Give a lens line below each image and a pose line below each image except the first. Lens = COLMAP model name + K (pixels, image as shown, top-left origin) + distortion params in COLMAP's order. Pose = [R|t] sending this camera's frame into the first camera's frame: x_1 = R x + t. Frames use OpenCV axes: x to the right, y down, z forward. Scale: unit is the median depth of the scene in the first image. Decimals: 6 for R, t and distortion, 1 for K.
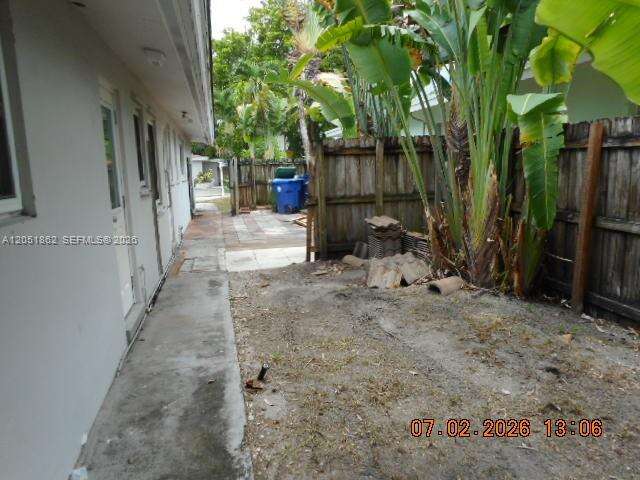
lens RADIAL K [[470.2, 0, 308.0], [0, 470.2, 241.2], [0, 0, 1]] dist [-0.010036, 0.007669]
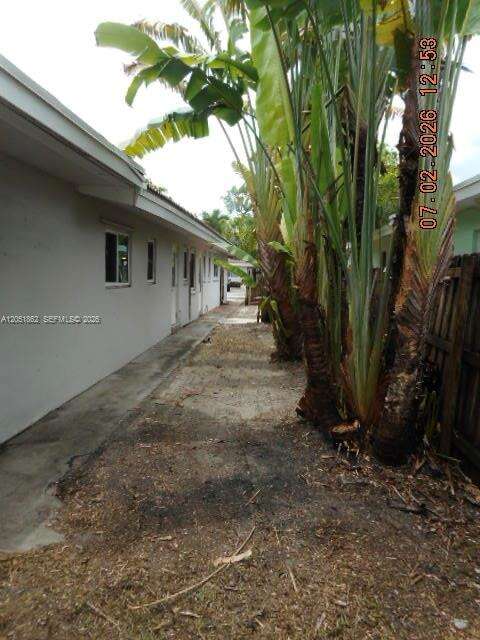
lens RADIAL K [[472.0, 0, 230.8], [0, 472.0, 323.9], [0, 0, 1]] dist [-0.014056, 0.003262]
pose [[0.957986, 0.093075, -0.271293, 0.280726], [-0.106464, 0.993699, -0.035026, 0.083399], [0.266323, 0.062437, 0.961859, -0.639940]]
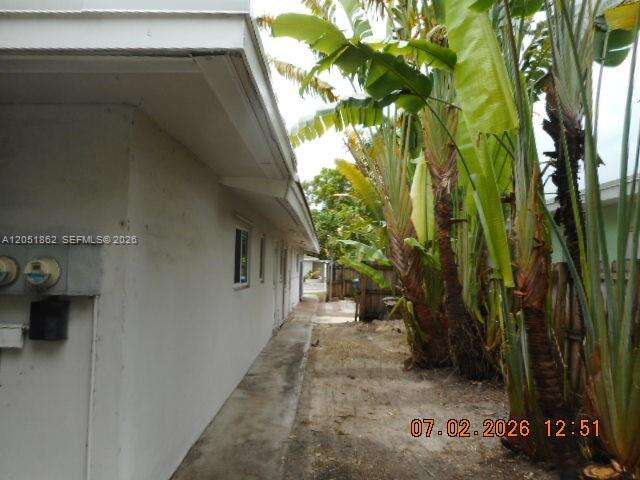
lens RADIAL K [[470.2, 0, 308.0], [0, 470.2, 241.2], [0, 0, 1]] dist [-0.010036, 0.007669]
pose [[0.971444, 0.045842, -0.232799, 0.154484], [-0.093833, 0.975399, -0.199479, 0.077663], [0.217928, 0.215627, 0.951847, -0.603149]]
